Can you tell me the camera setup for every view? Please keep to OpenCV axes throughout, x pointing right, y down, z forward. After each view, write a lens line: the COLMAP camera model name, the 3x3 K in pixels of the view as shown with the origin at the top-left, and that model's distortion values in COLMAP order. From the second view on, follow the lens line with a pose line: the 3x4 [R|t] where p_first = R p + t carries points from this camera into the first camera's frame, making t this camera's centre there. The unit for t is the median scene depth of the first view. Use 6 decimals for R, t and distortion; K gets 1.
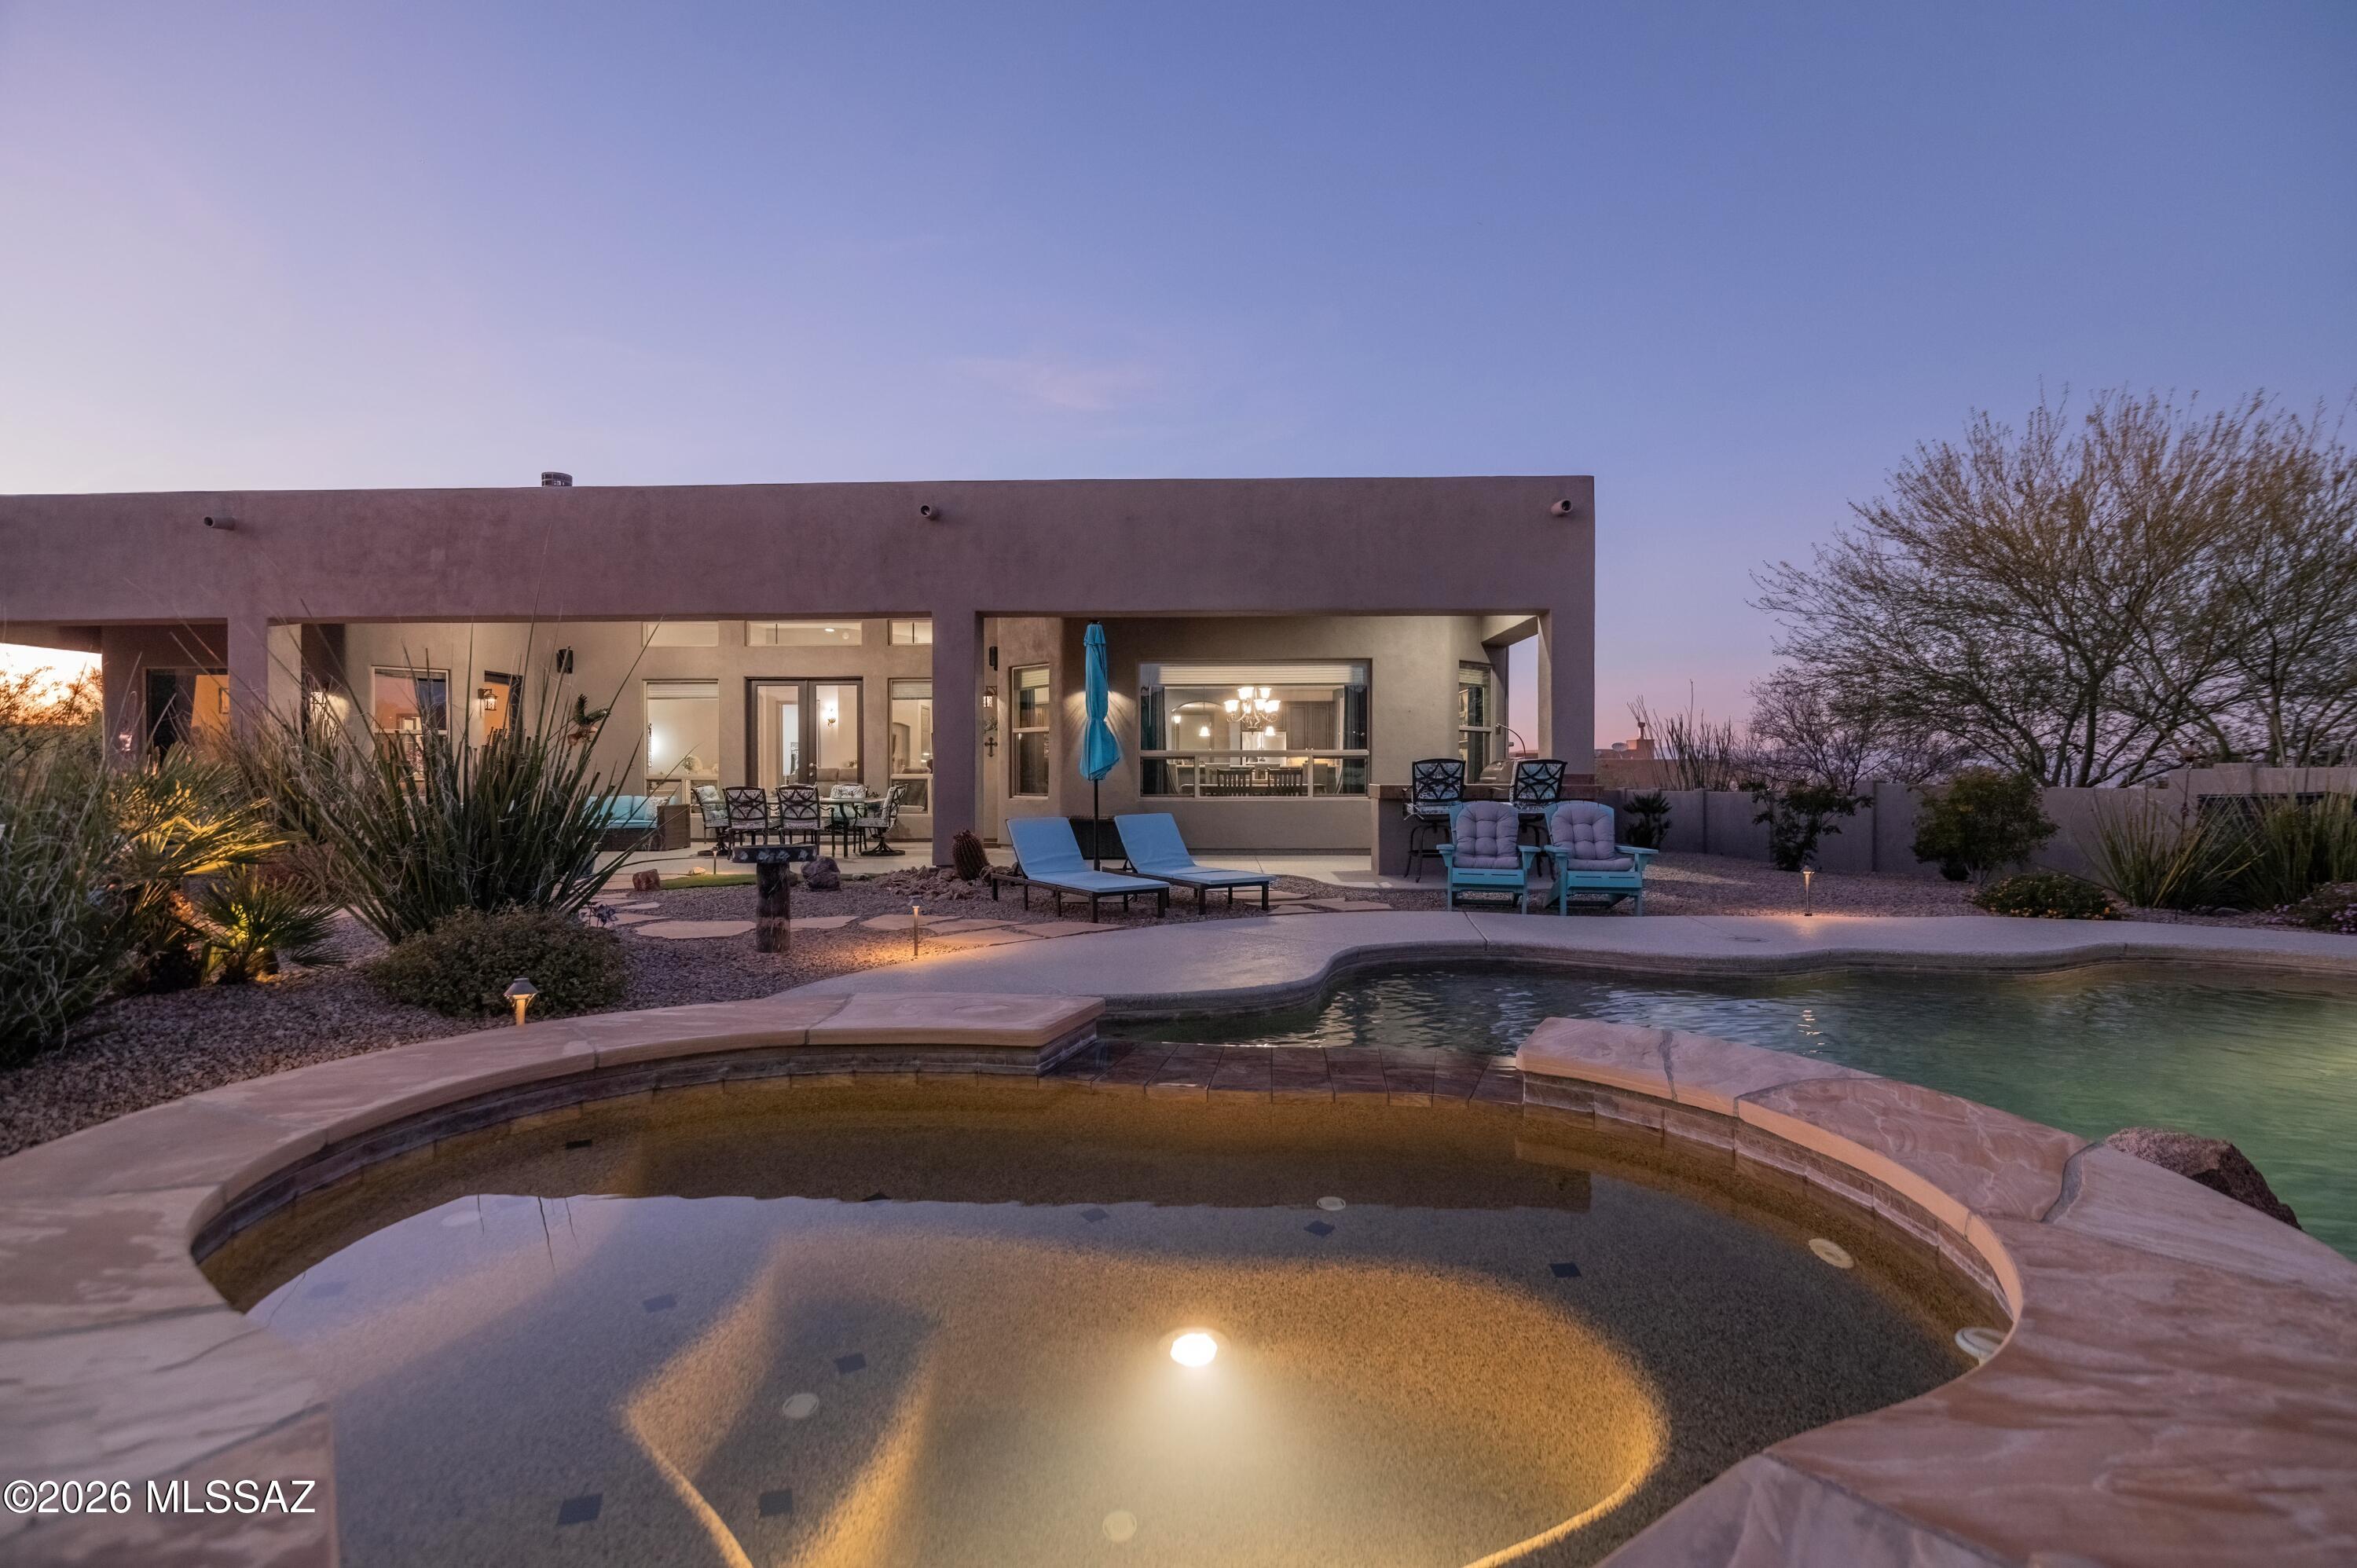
lens RADIAL K [[1074.1, 0, 1178.5], [0, 1074.1, 784.0], [0, 0, 1]] dist [-0.016472, 0.000550]
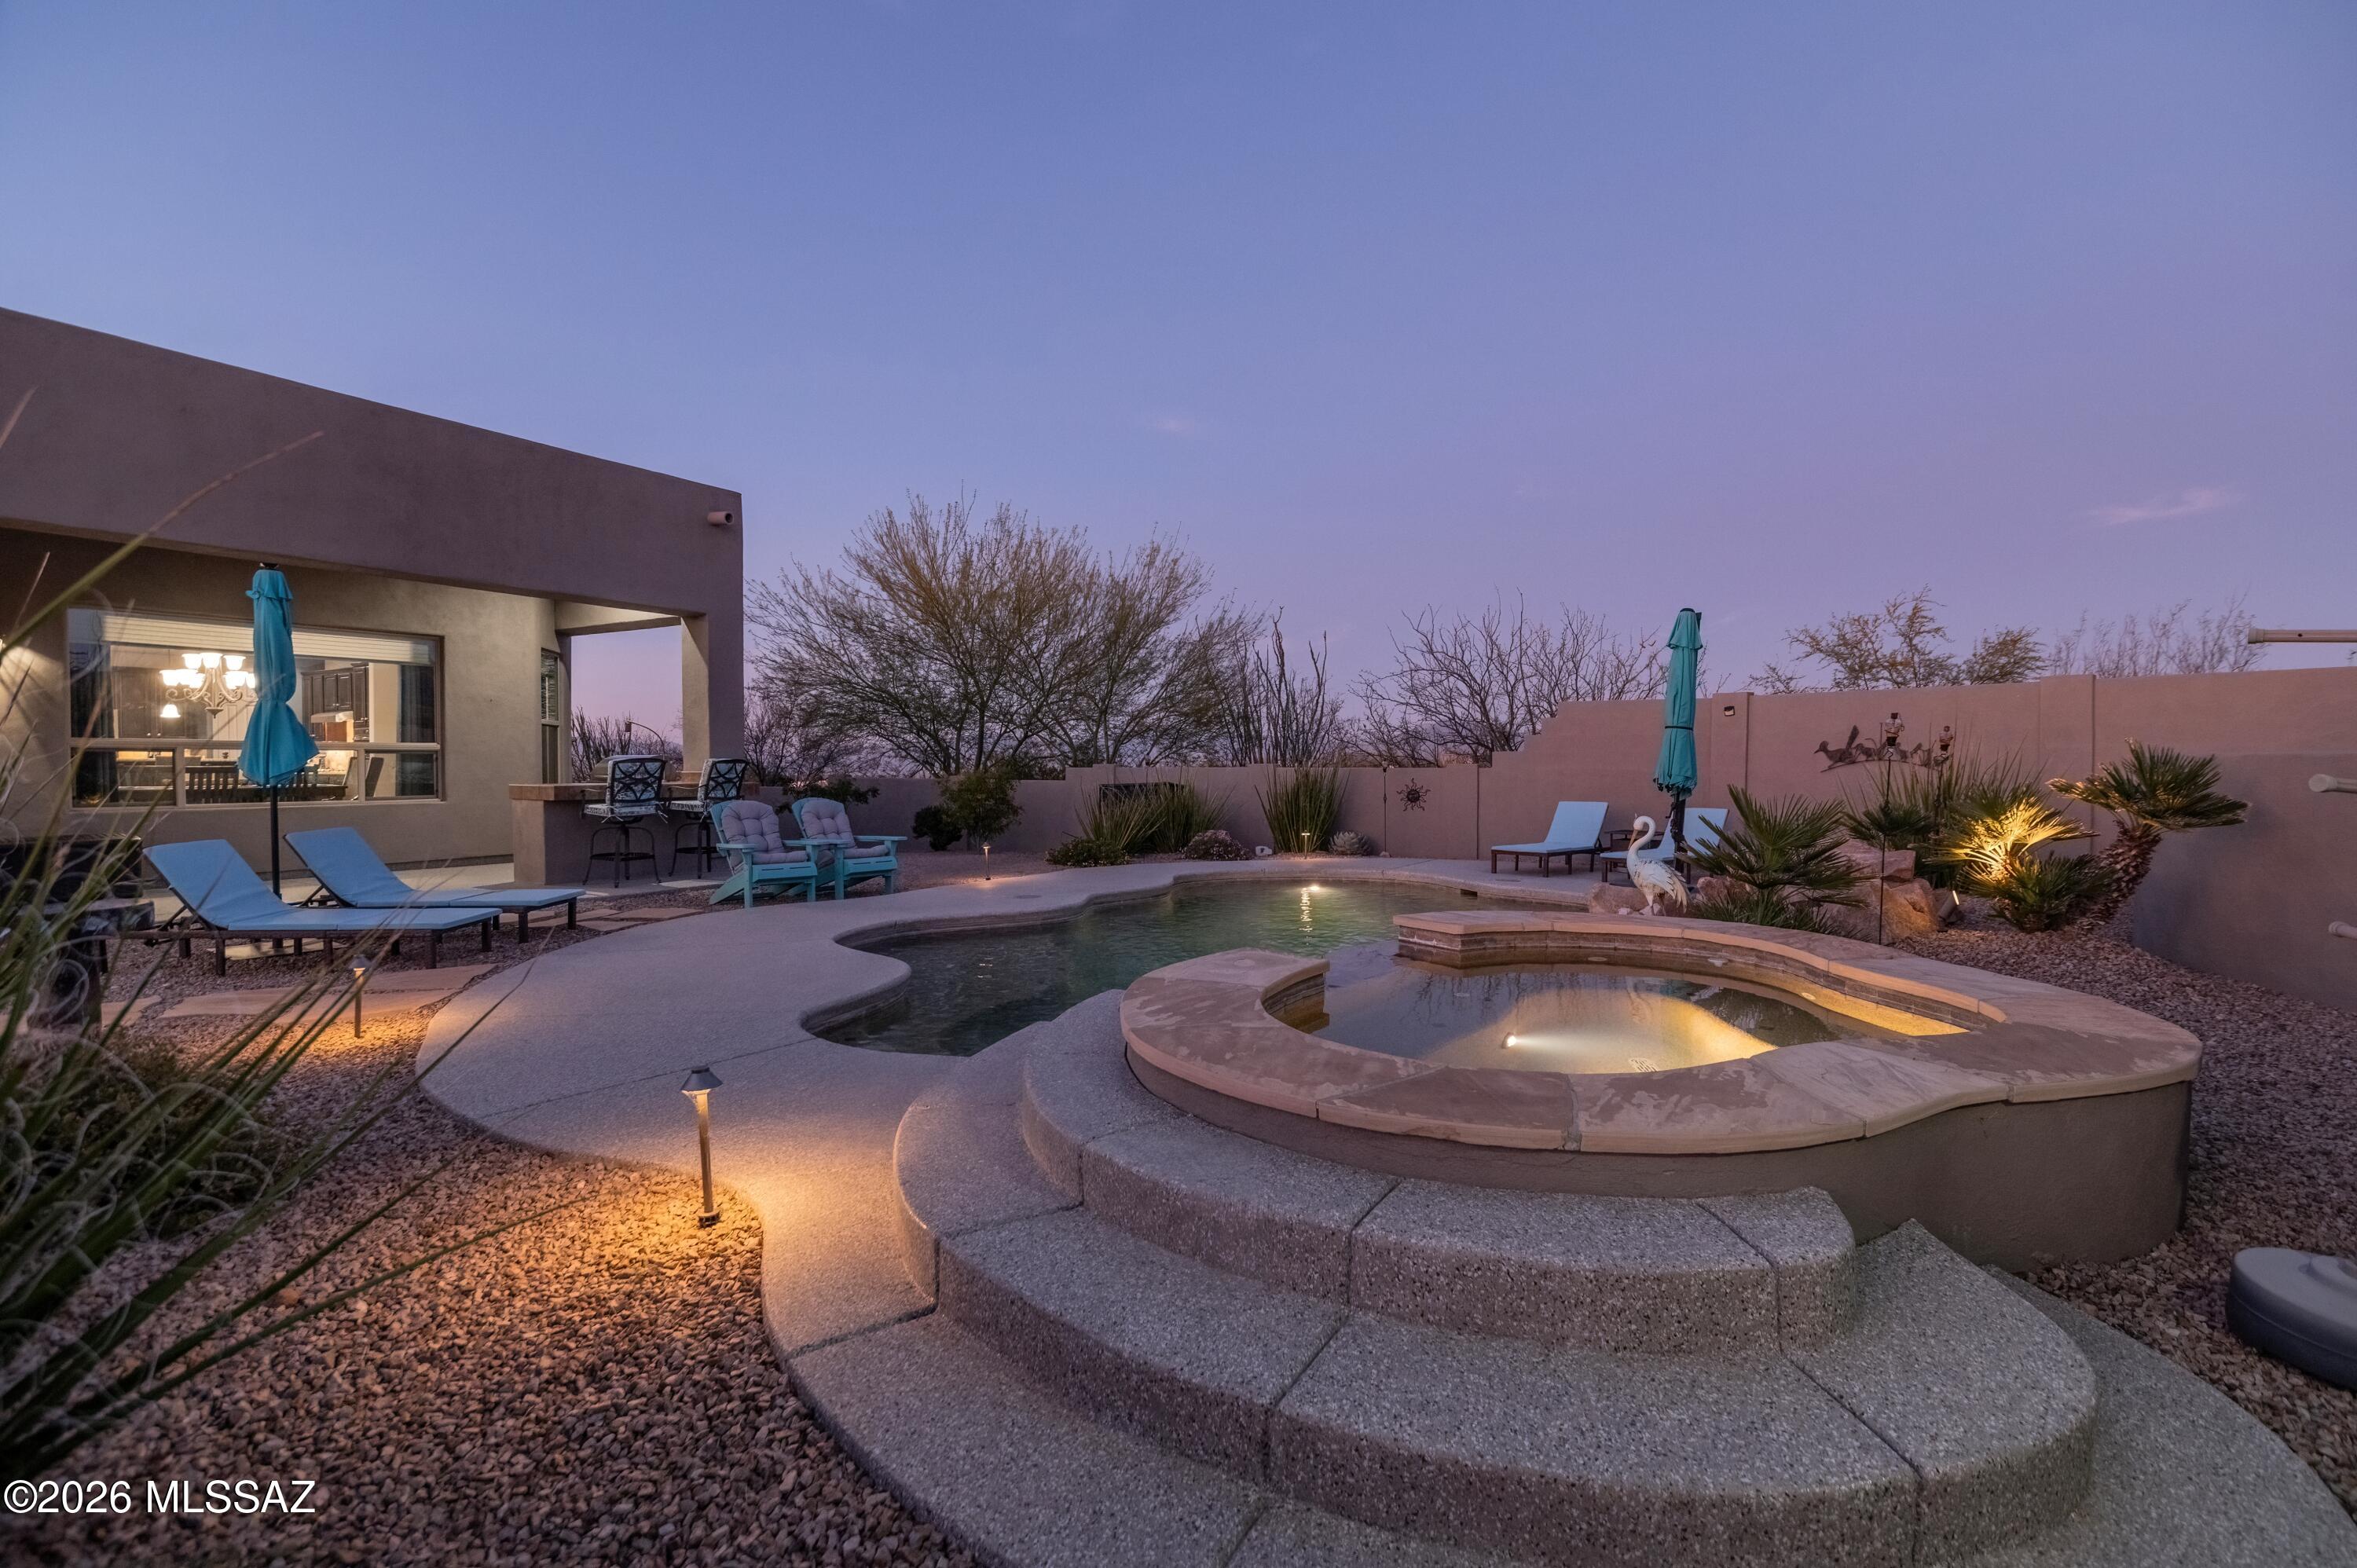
lens RADIAL K [[1074.1, 0, 1178.5], [0, 1074.1, 784.0], [0, 0, 1]] dist [-0.016472, 0.000550]
pose [[0.485244, -0.013529, 0.874274, -0.277599], [0.004839, 0.999907, 0.012788, -0.007482], [-0.874366, -0.001975, 0.485264, 0.079789]]
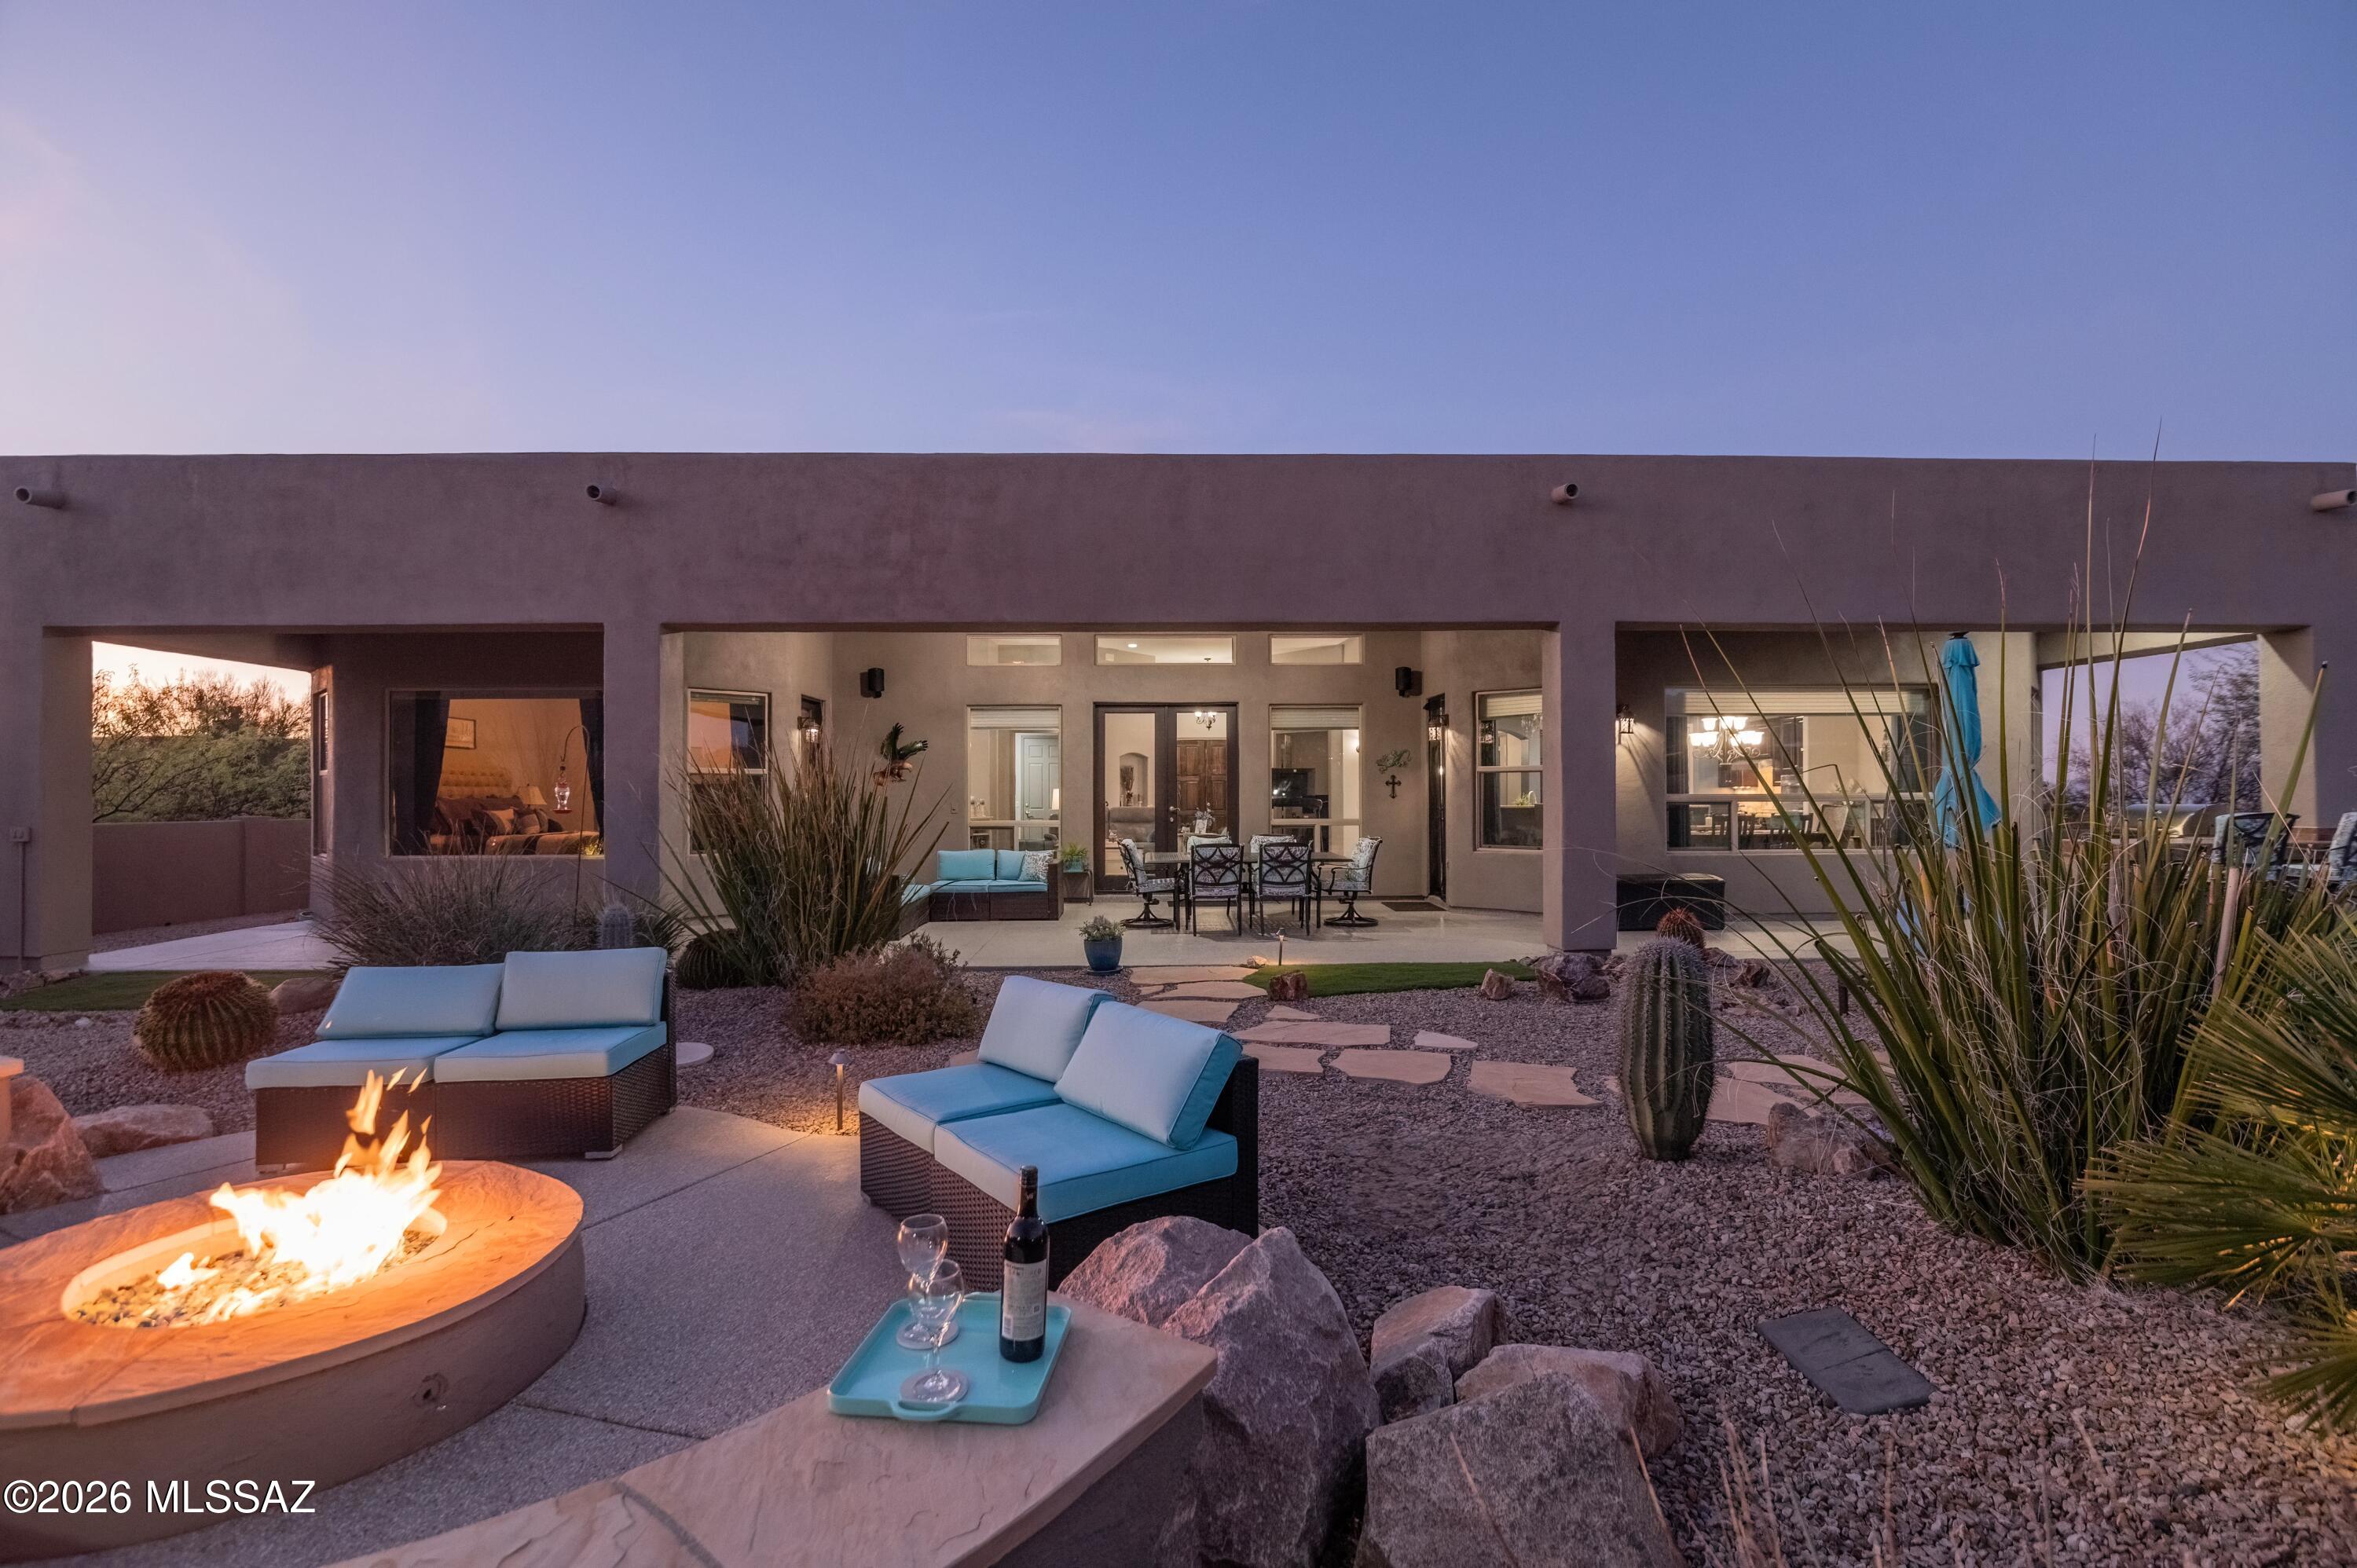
lens RADIAL K [[1074.1, 0, 1178.5], [0, 1074.1, 784.0], [0, 0, 1]] dist [-0.016472, 0.000550]
pose [[0.998987, -0.001660, 0.044964, -0.457755], [0.002560, 0.999797, -0.019971, -0.024431], [-0.044922, 0.020066, 0.998789, 0.206694]]
